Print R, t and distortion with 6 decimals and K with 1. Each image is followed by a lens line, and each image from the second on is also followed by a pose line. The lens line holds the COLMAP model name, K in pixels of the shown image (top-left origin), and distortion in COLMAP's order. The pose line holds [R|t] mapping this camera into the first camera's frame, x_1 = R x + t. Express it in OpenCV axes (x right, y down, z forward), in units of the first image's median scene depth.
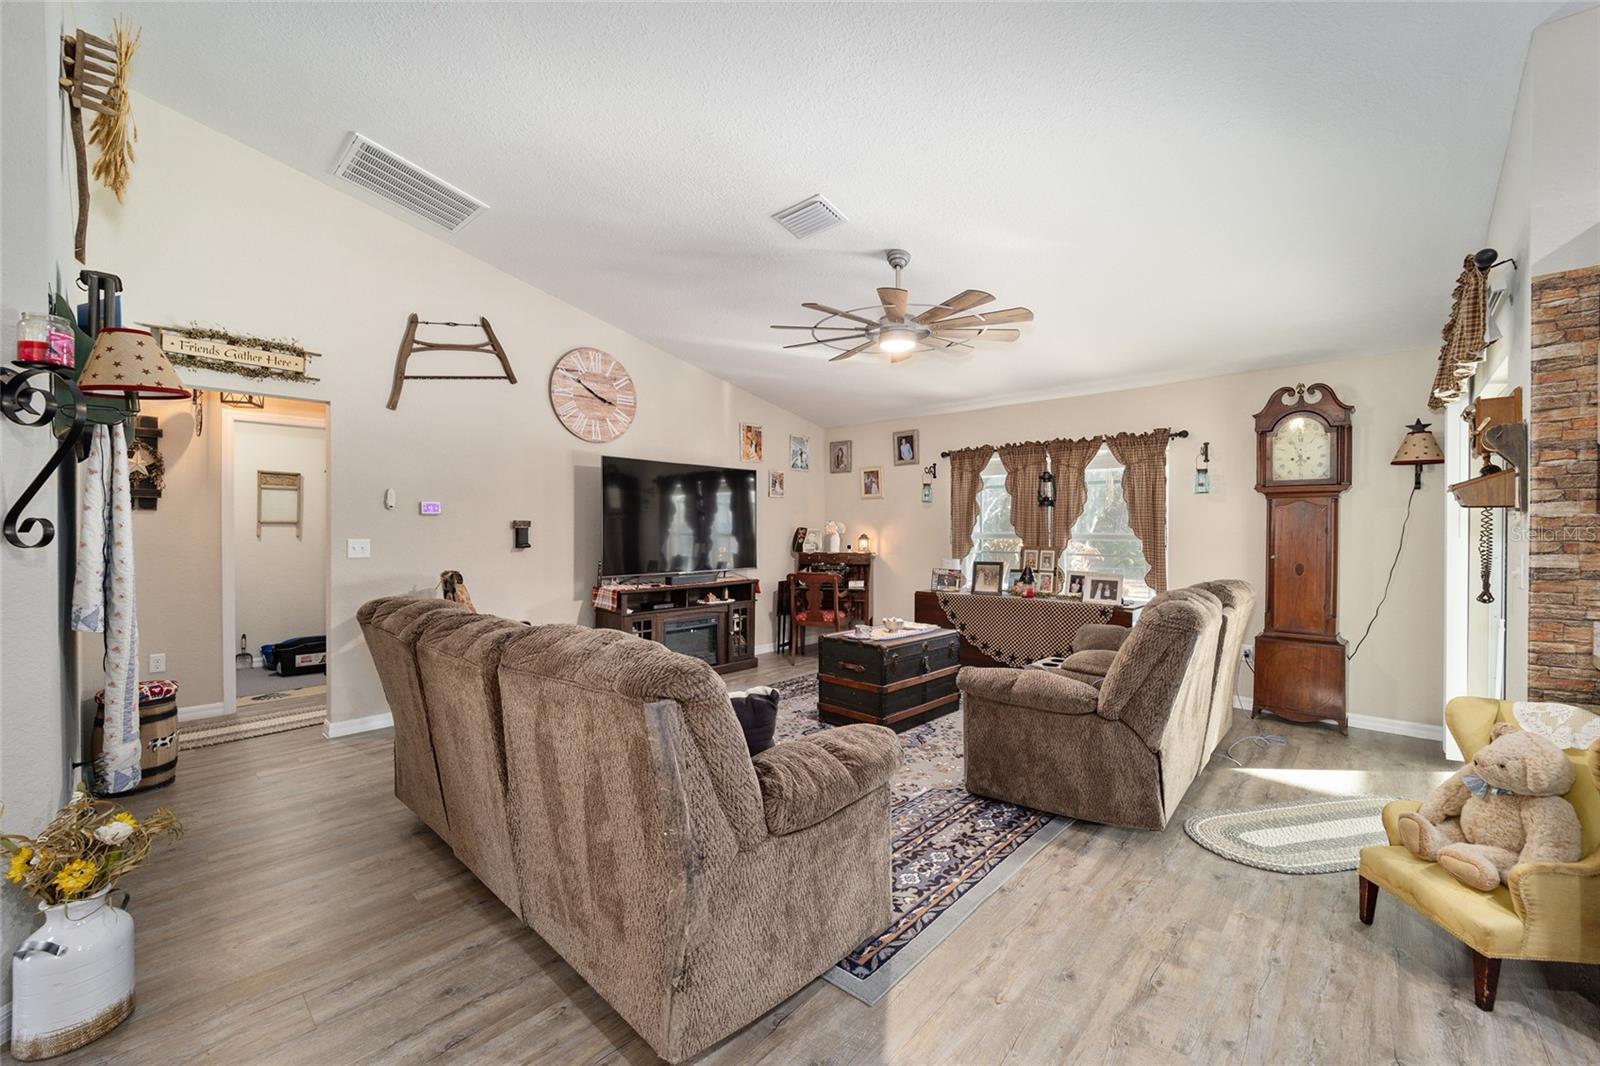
lens RADIAL K [[641.2, 0, 797.8], [0, 641.2, 530.3], [0, 0, 1]] dist [0.003117, -0.000176]
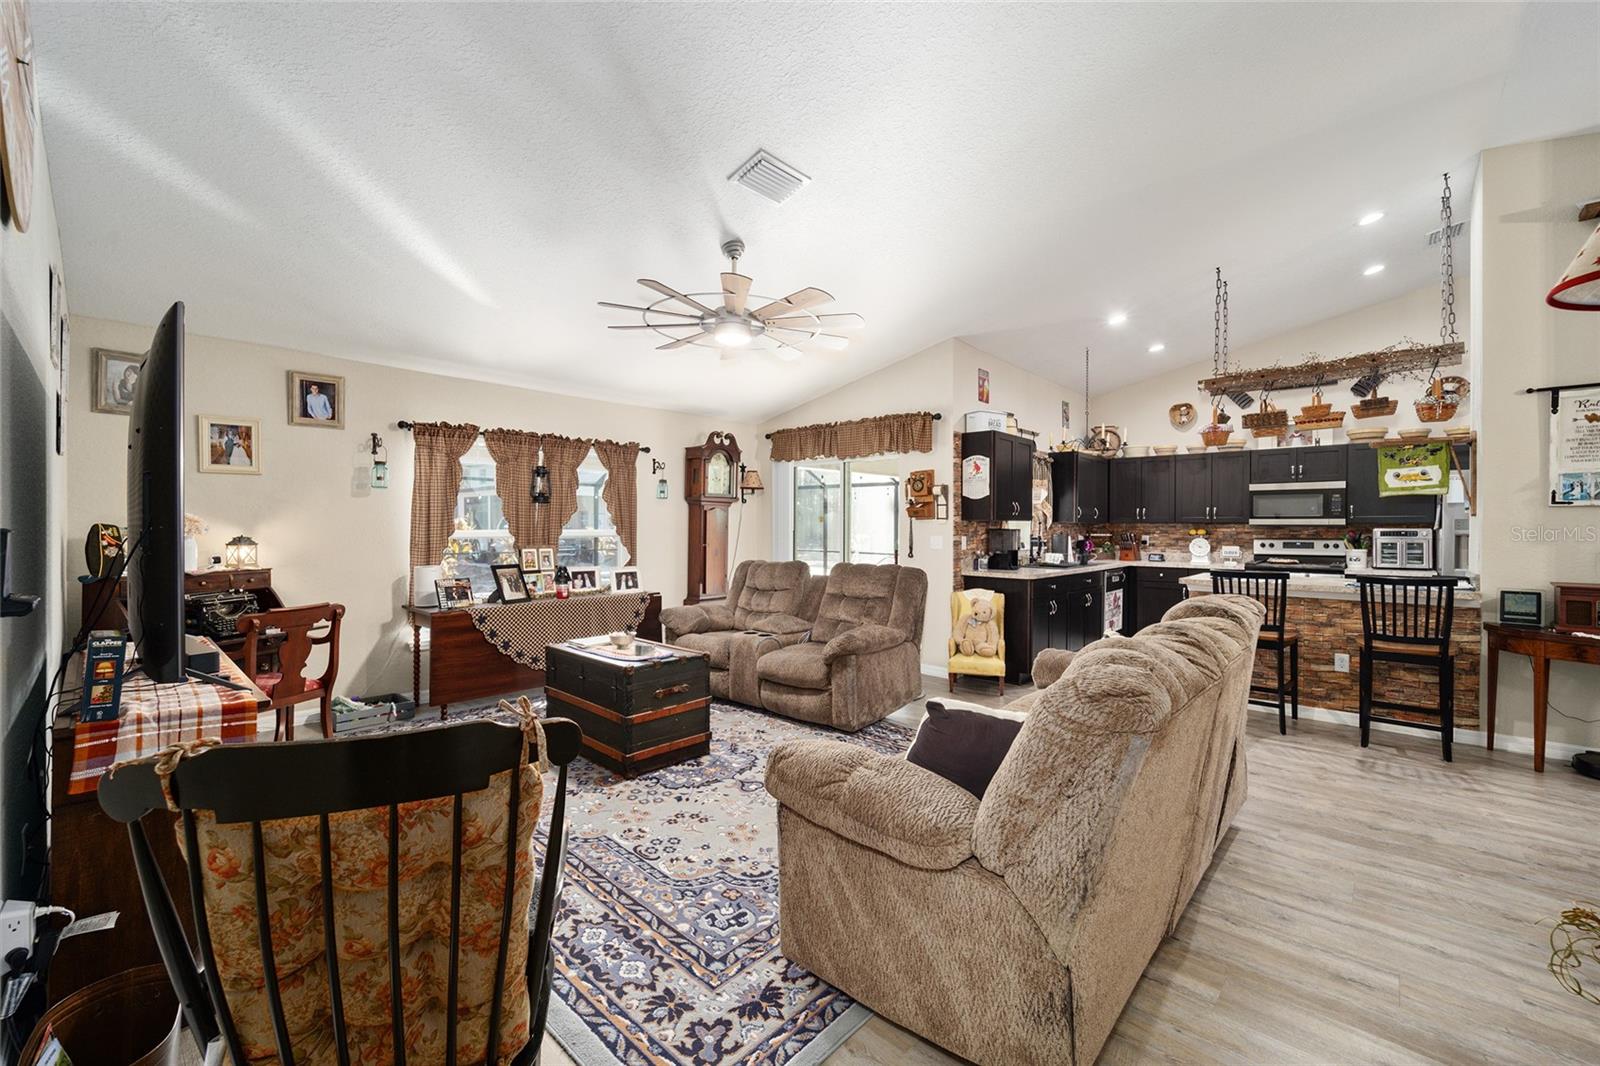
lens RADIAL K [[641.2, 0, 796.3], [0, 641.2, 528.8], [0, 0, 1]] dist [0.003117, -0.000176]
pose [[0.000765, -0.007729, 0.999970, -0.579793], [0.001326, 0.999969, 0.007728, -0.005329], [-0.999999, 0.001320, 0.000775, 0.636218]]
